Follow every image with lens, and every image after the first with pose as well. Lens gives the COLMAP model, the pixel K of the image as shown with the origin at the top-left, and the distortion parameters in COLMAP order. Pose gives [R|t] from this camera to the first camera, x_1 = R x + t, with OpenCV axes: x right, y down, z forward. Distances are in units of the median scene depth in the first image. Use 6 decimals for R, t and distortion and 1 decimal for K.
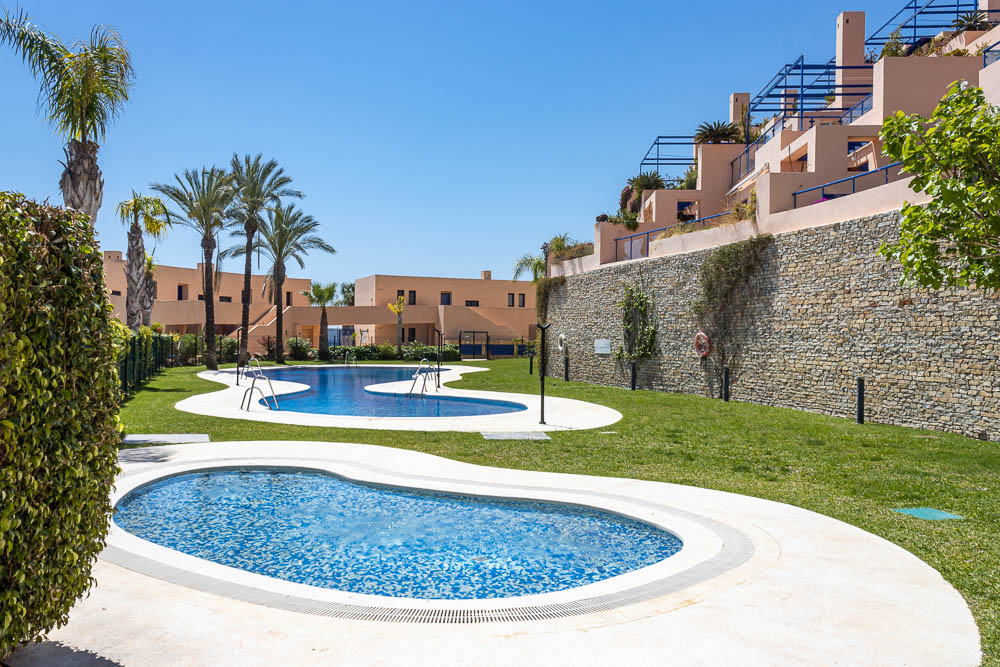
lens RADIAL K [[833.3, 0, 499.6], [0, 833.3, 337.8], [0, 0, 1]] dist [0.041360, -0.023772]
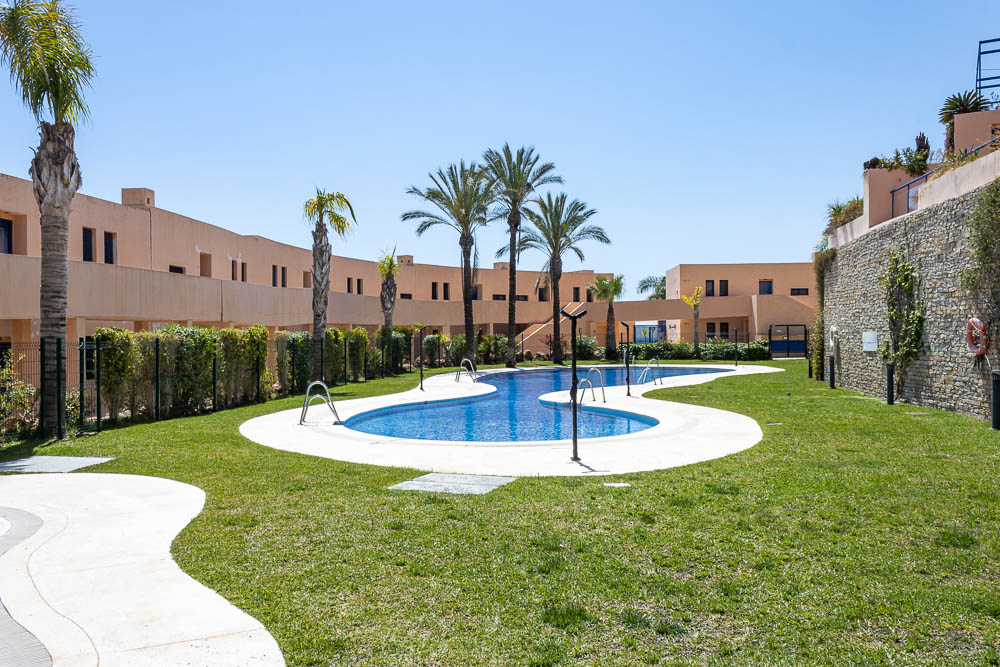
lens RADIAL K [[833.3, 0, 496.8], [0, 833.3, 330.9], [0, 0, 1]] dist [0.041360, -0.023772]
pose [[0.889046, -0.019907, -0.457385, 0.151535], [0.017491, 0.999802, -0.009518, 0.002390], [0.457483, 0.000462, 0.889218, 0.188099]]
